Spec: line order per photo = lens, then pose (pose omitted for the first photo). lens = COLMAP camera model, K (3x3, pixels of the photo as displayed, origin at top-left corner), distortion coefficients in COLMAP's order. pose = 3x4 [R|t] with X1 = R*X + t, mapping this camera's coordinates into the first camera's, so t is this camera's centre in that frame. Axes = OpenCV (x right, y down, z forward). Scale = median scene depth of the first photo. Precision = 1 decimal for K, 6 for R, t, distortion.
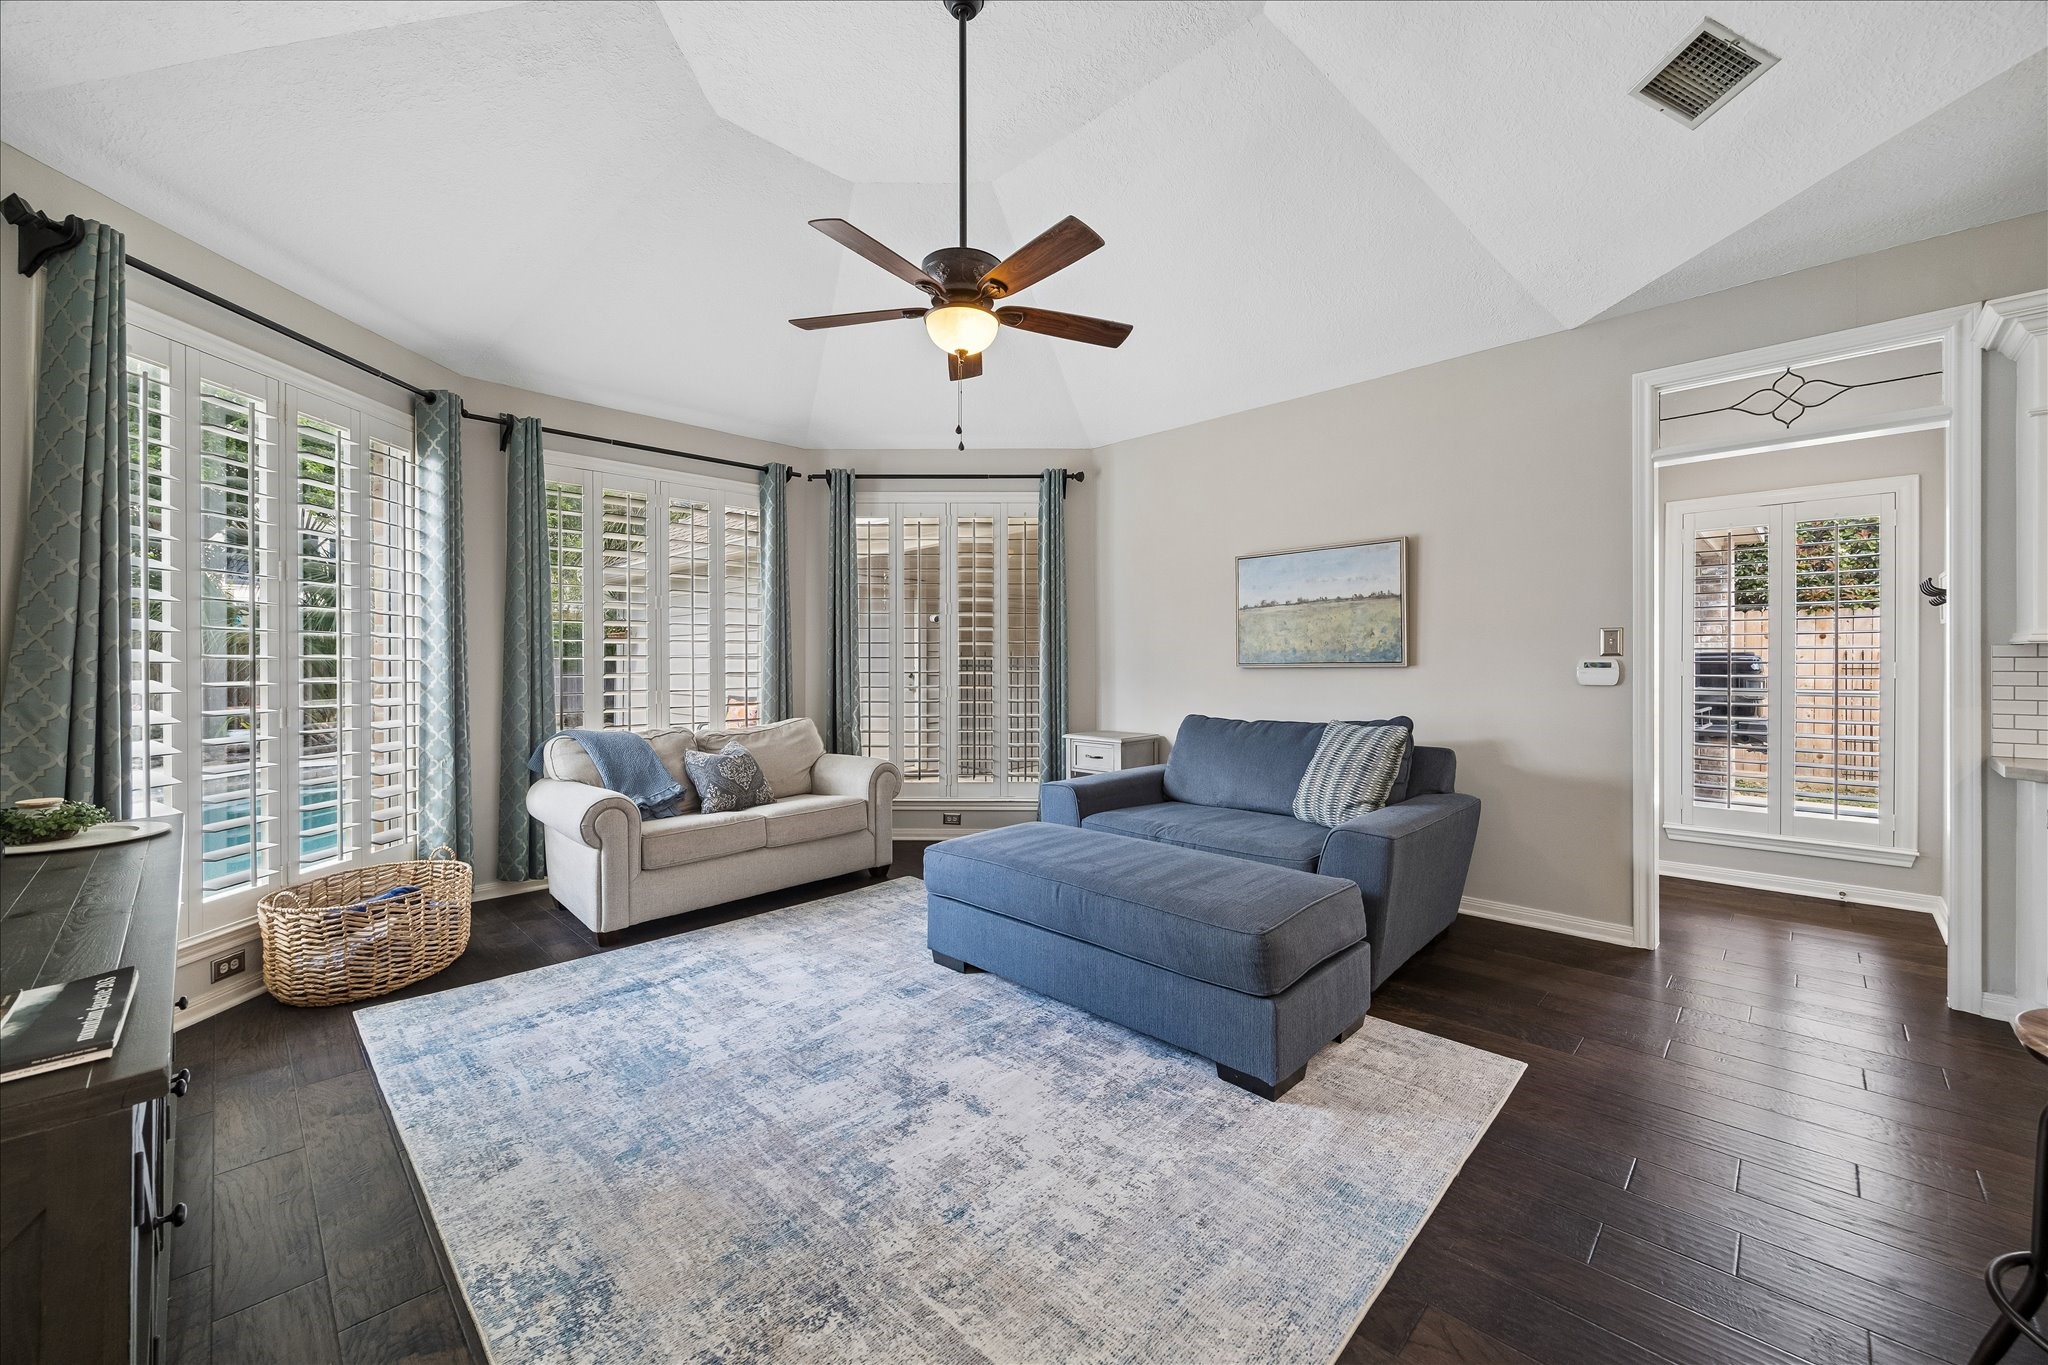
lens RADIAL K [[790.4, 0, 1032.9], [0, 790.4, 666.4], [0, 0, 1]] dist [0.001483, -0.000028]
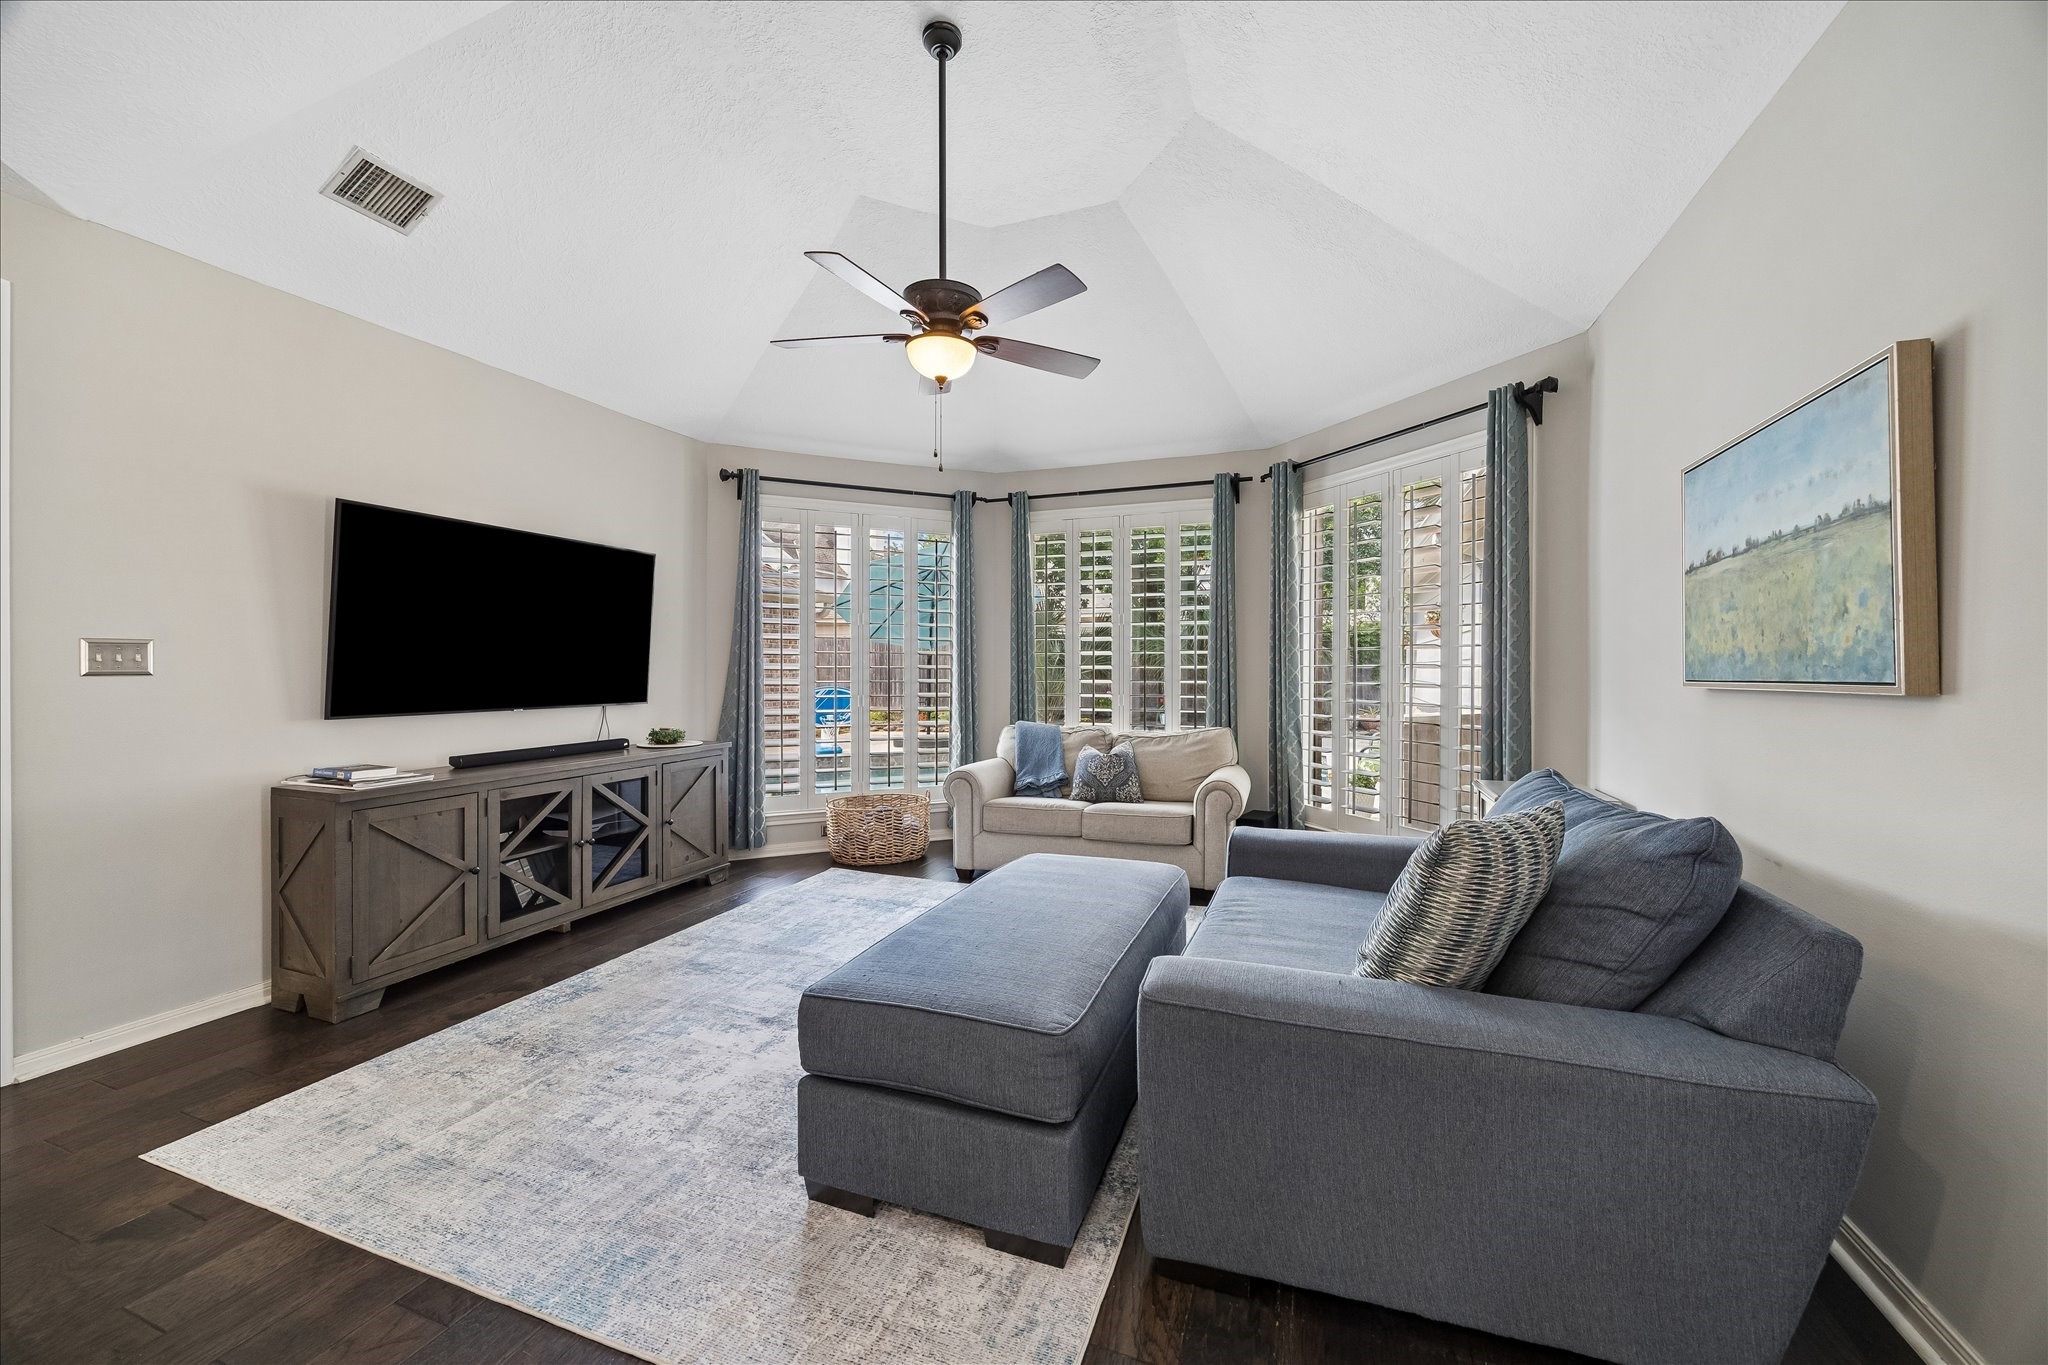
lens RADIAL K [[790.4, 0, 1032.6], [0, 790.4, 670.9], [0, 0, 1]] dist [0.001483, -0.000028]
pose [[0.398487, 0.007093, -0.917146, 0.916690], [-0.008360, 0.999957, 0.004101, -0.013938], [0.917136, 0.006033, 0.398529, 0.689168]]
